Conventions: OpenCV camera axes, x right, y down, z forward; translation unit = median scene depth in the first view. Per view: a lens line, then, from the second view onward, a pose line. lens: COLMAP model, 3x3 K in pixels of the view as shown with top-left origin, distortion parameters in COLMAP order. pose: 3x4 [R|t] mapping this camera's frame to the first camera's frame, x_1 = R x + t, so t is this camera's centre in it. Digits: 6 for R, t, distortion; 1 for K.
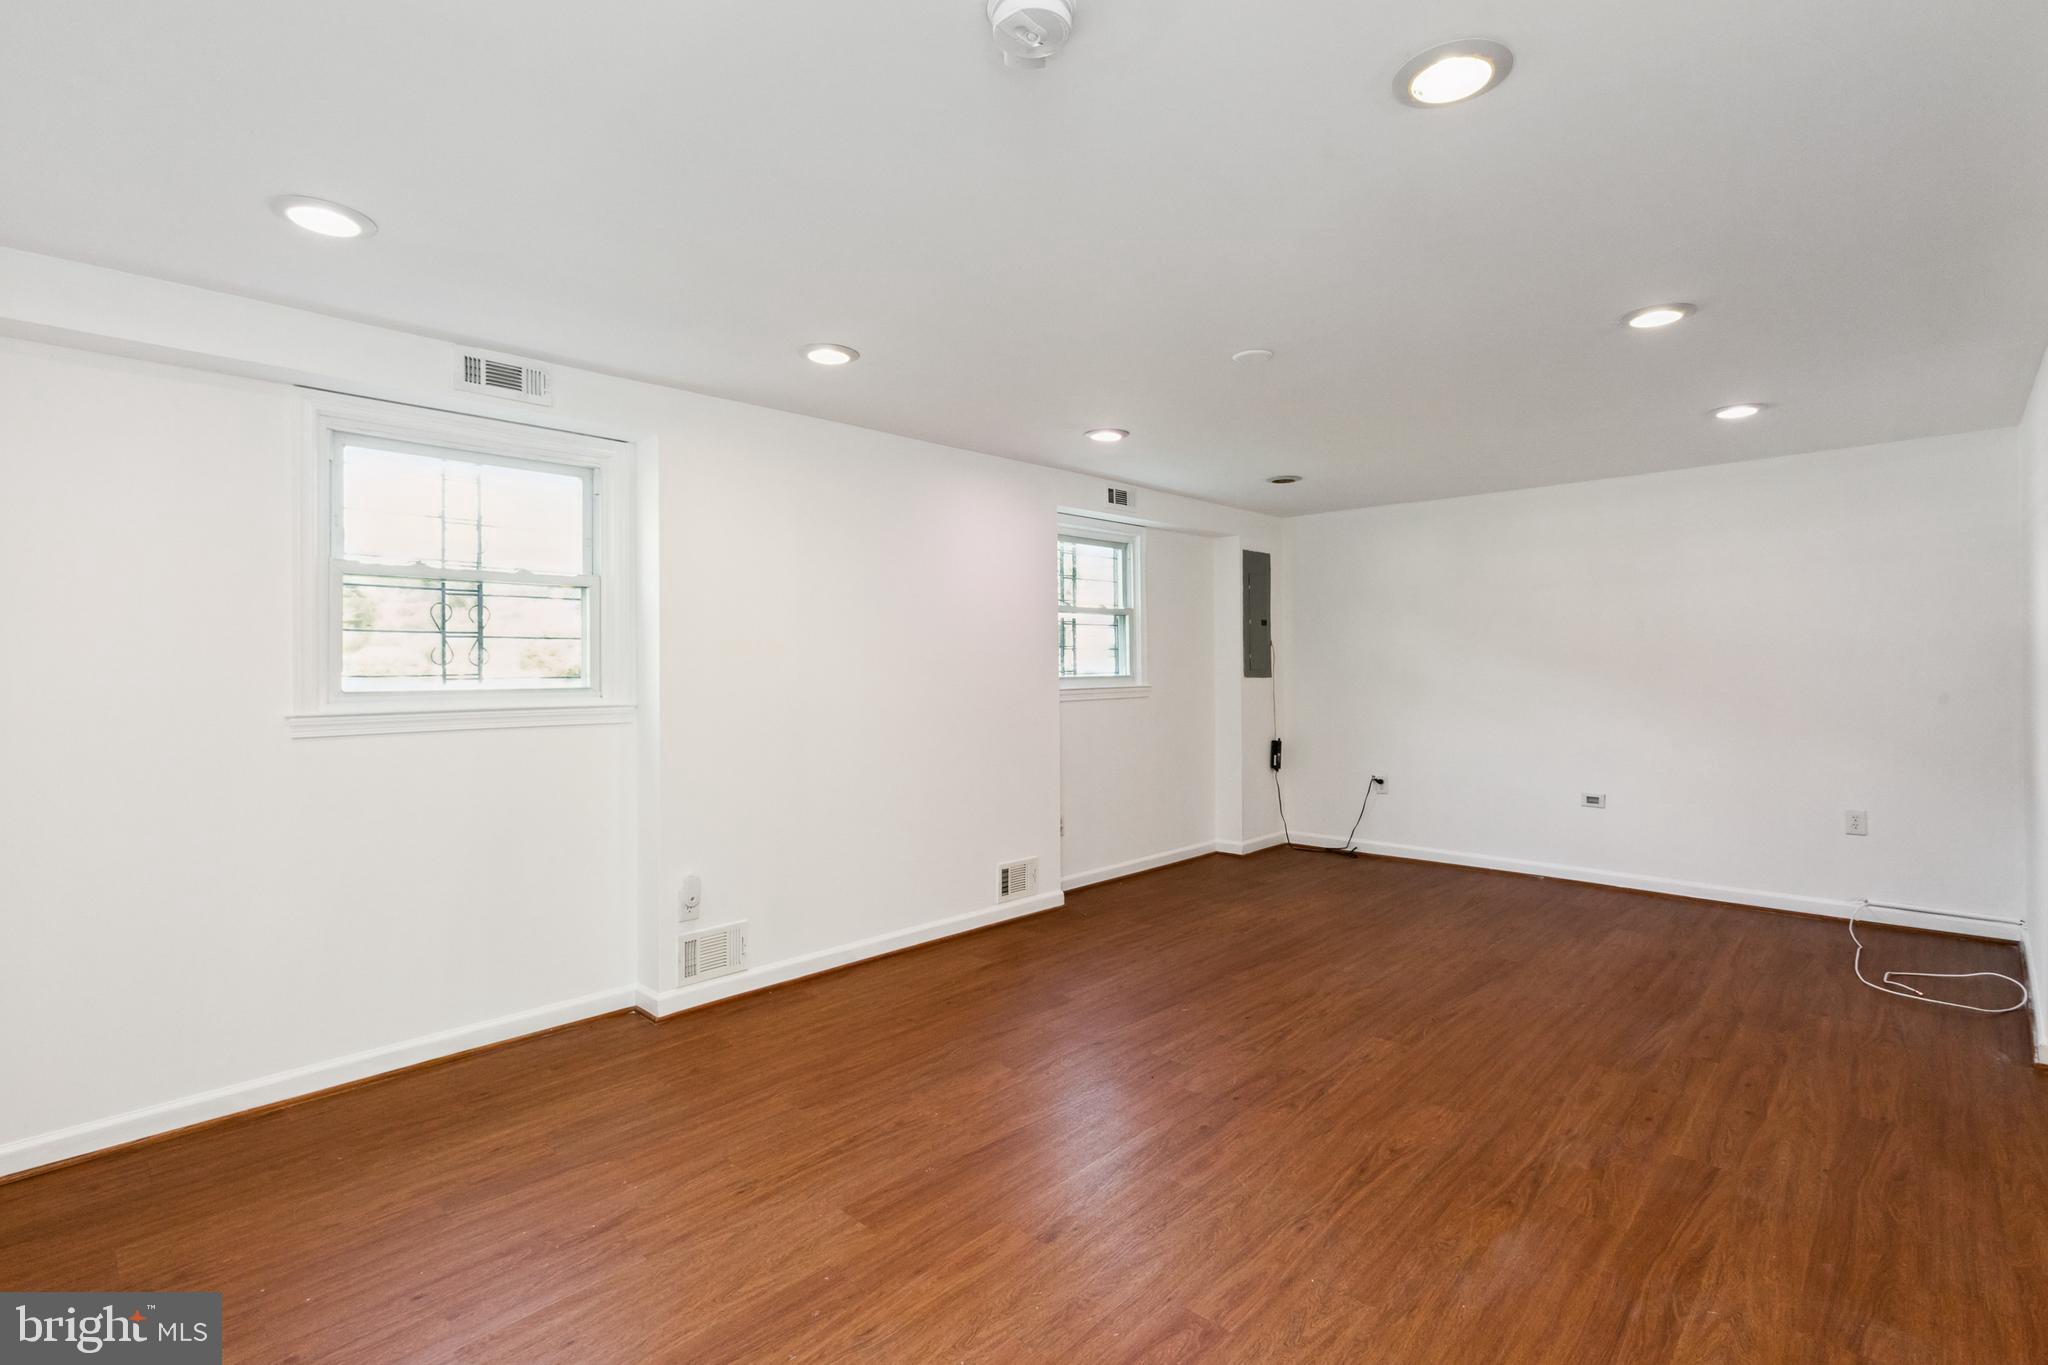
lens RADIAL K [[928.3, 0, 1038.9], [0, 928.3, 667.8], [0, 0, 1]] dist [0.005690, -0.001481]
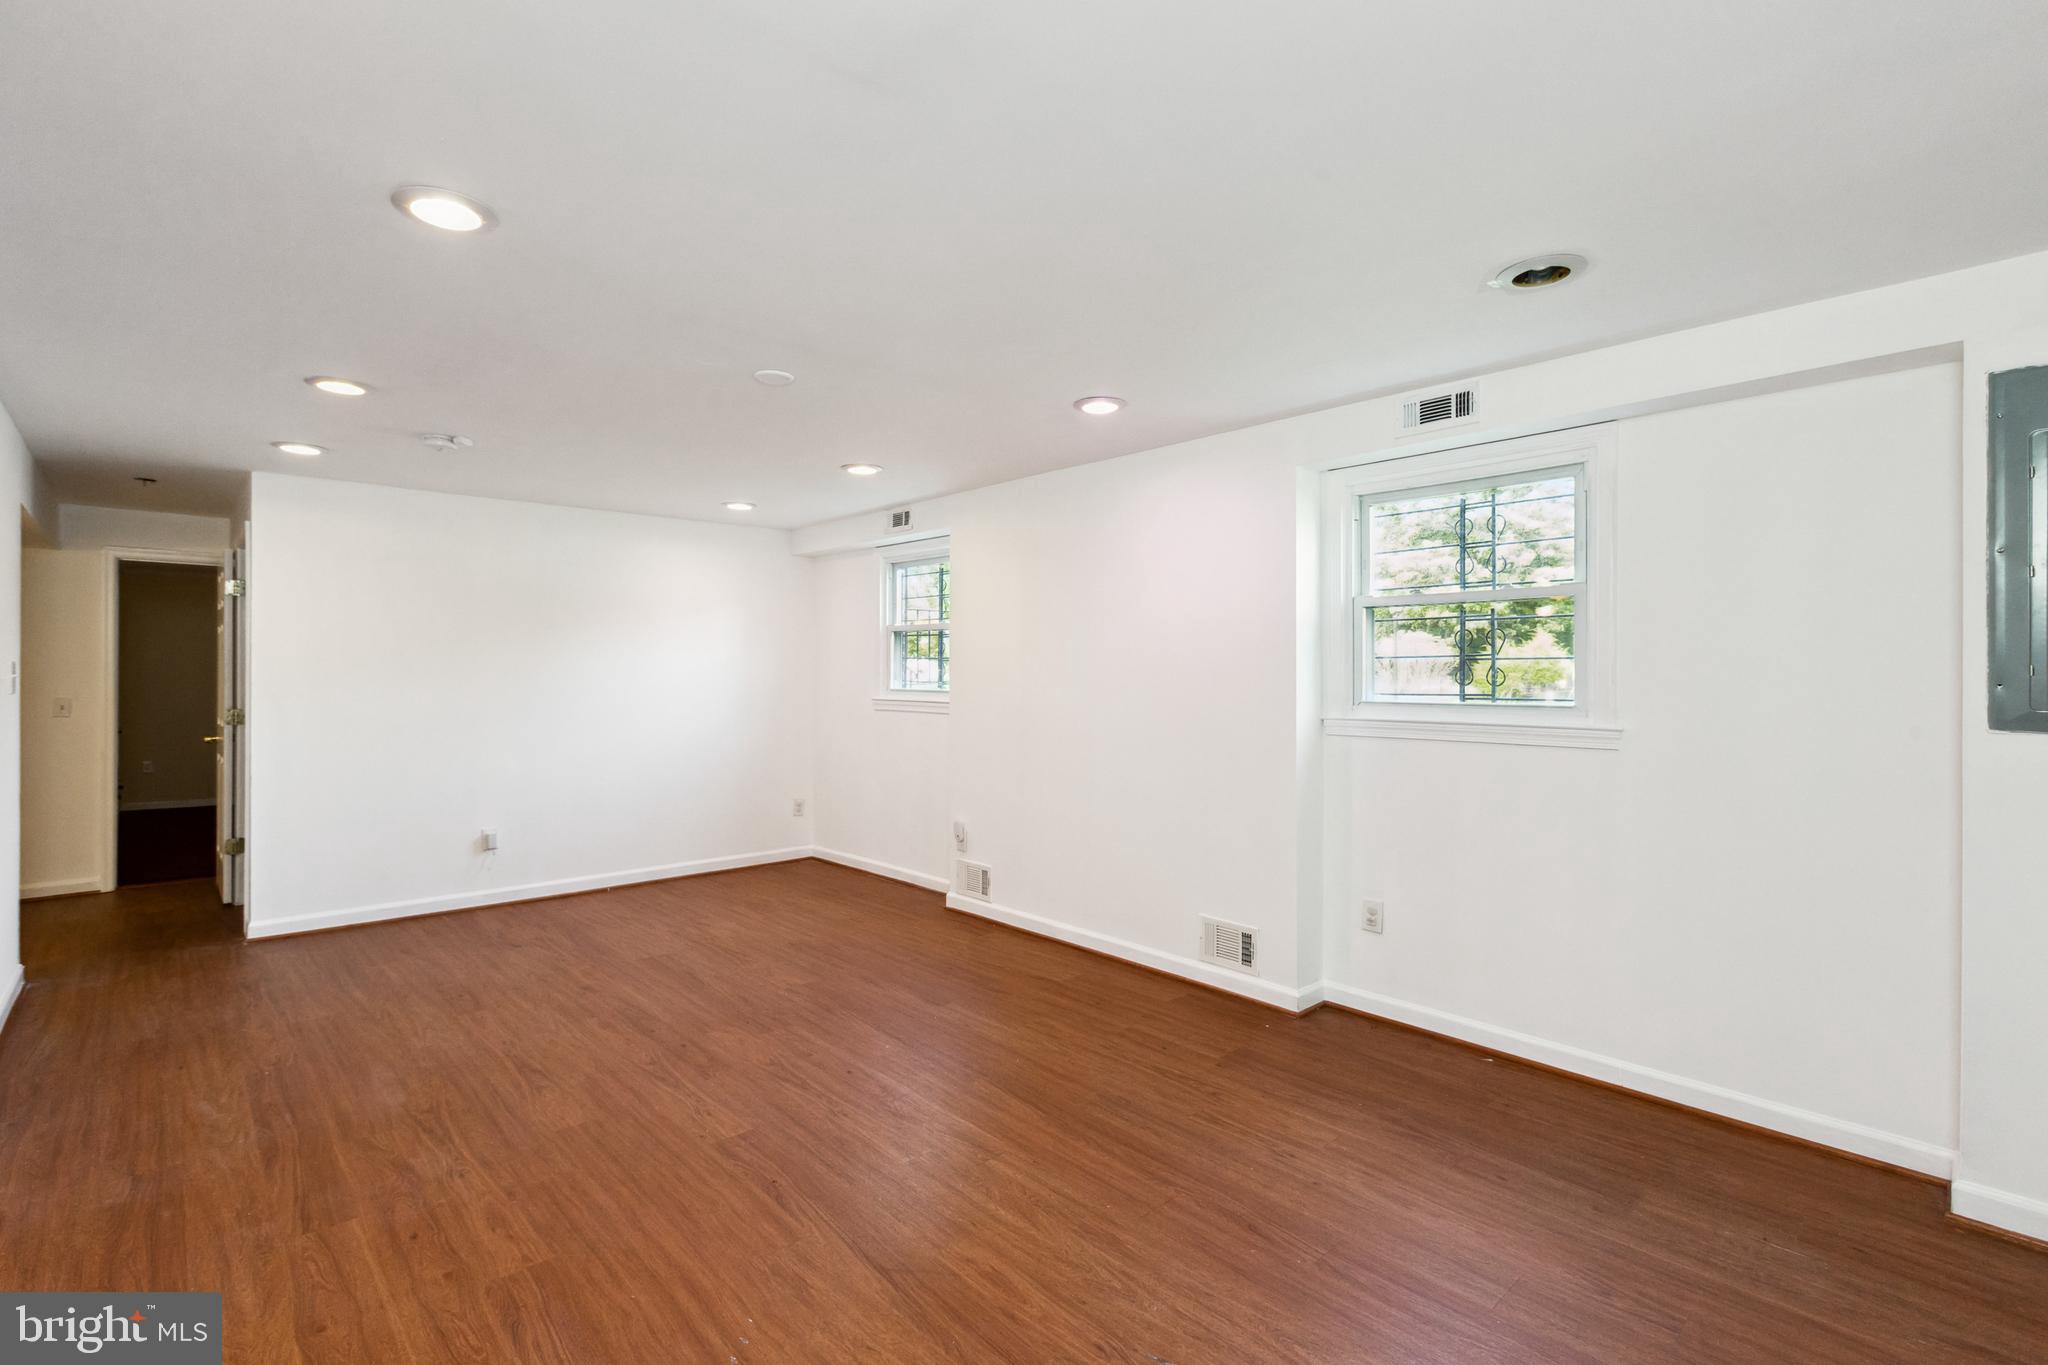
lens RADIAL K [[928.3, 0, 1038.9], [0, 928.3, 667.8], [0, 0, 1]] dist [0.005690, -0.001481]
pose [[-0.045803, -0.000172, -0.998950, 1.329123], [-0.006777, 0.999977, 0.000138, -0.022843], [0.998928, 0.006776, -0.045803, 1.449761]]
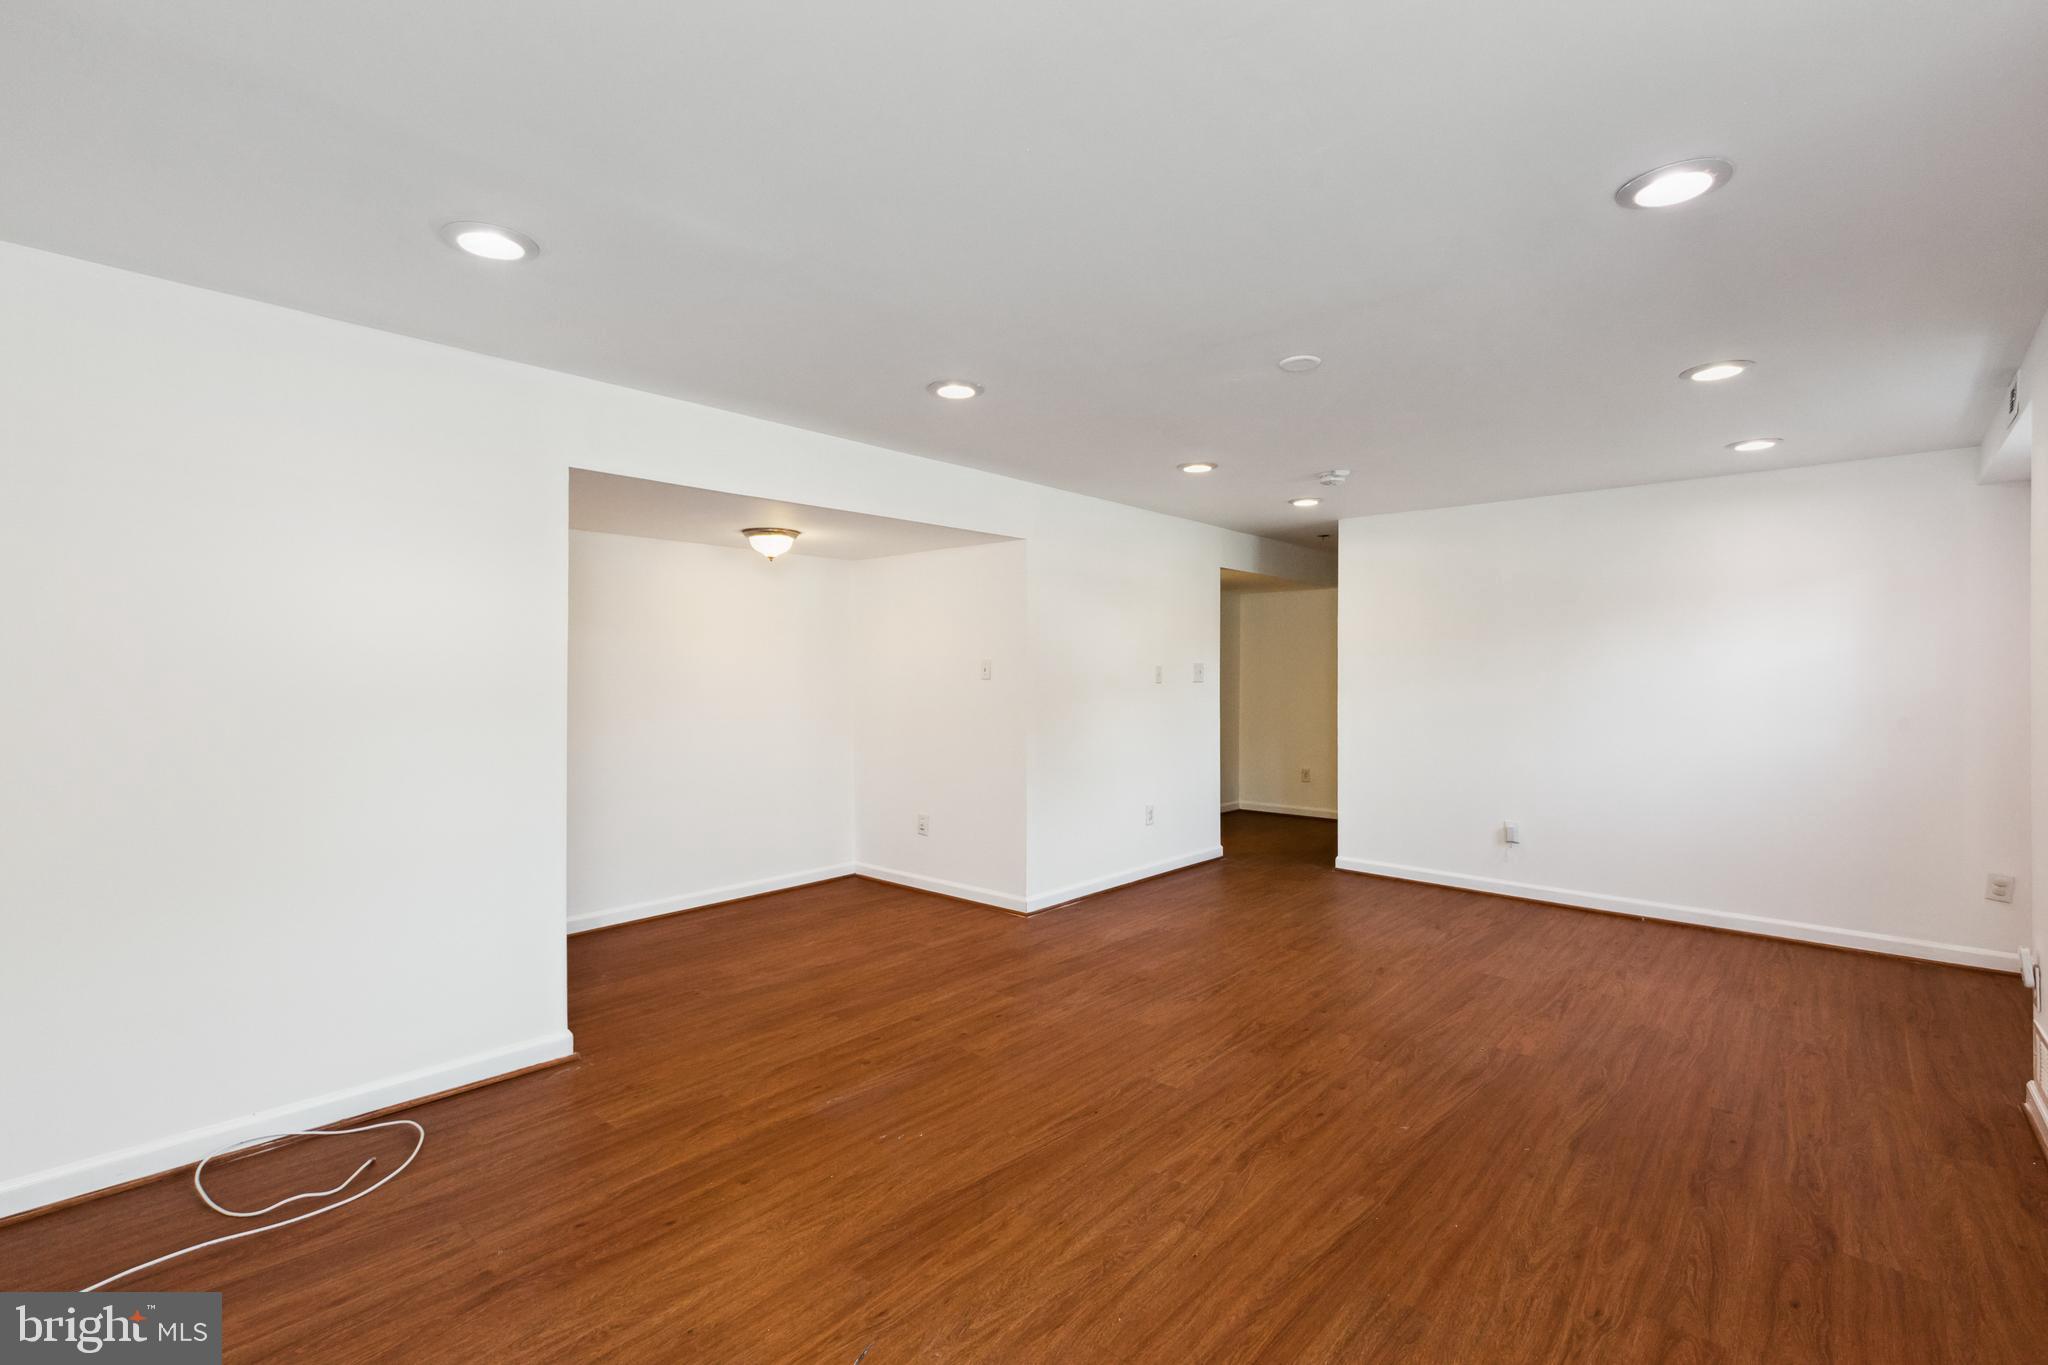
lens RADIAL K [[928.9, 0, 1020.5], [0, 928.9, 682.6], [0, 0, 1]] dist [0.004596, -0.000057]
pose [[-0.999445, 0.004522, -0.032997, 0.606820], [0.003908, 0.999819, 0.018642, -0.020776], [0.033076, 0.018503, -0.999282, 2.130392]]
